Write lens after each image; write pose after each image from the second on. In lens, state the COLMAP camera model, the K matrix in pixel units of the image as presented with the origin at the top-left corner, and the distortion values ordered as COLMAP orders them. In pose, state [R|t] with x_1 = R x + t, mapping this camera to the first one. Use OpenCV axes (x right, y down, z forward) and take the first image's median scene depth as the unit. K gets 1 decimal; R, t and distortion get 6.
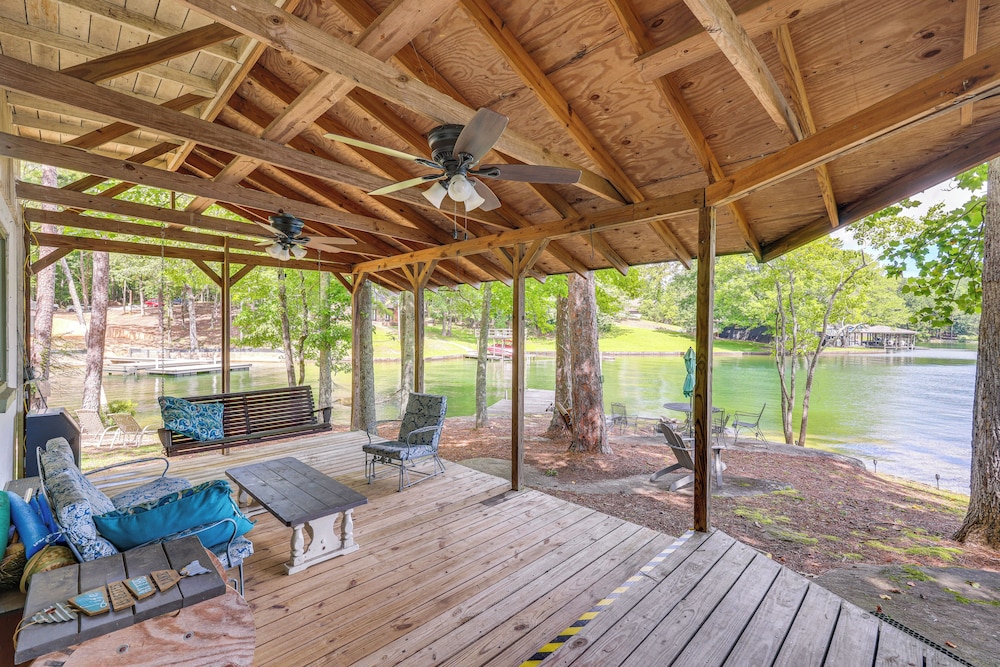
lens RADIAL K [[435.5, 0, 504.4], [0, 435.5, 332.8], [0, 0, 1]] dist [0.002003, 0.000078]
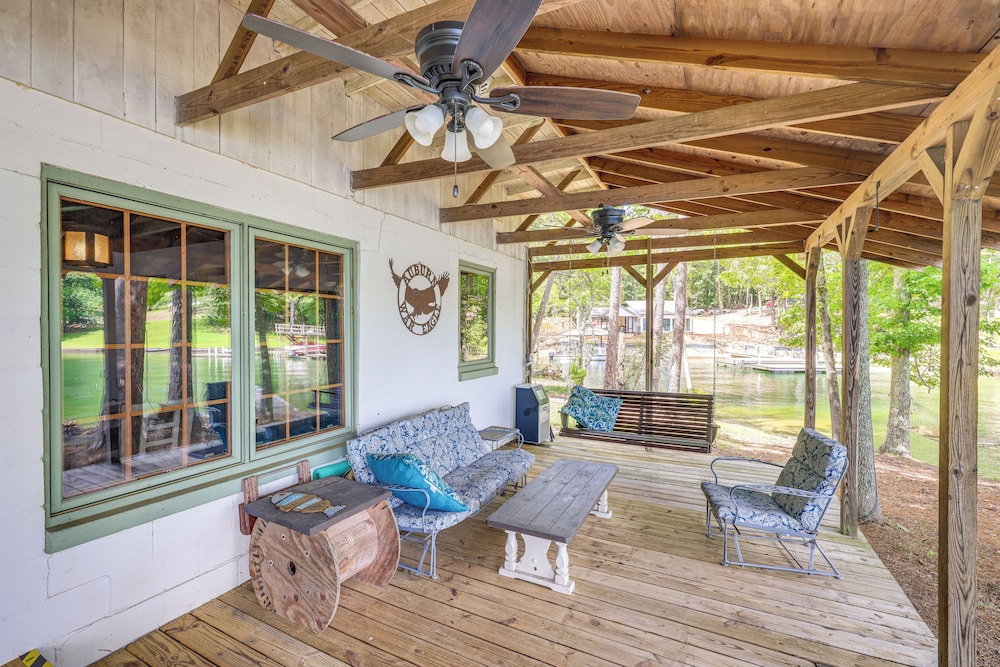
lens RADIAL K [[435.5, 0, 504.4], [0, 435.5, 332.8], [0, 0, 1]] dist [0.002003, 0.000078]
pose [[0.314932, 0.007656, -0.949083, 0.250929], [-0.005464, 0.999966, 0.006253, -0.003630], [0.949099, 0.003217, 0.314963, 0.381287]]
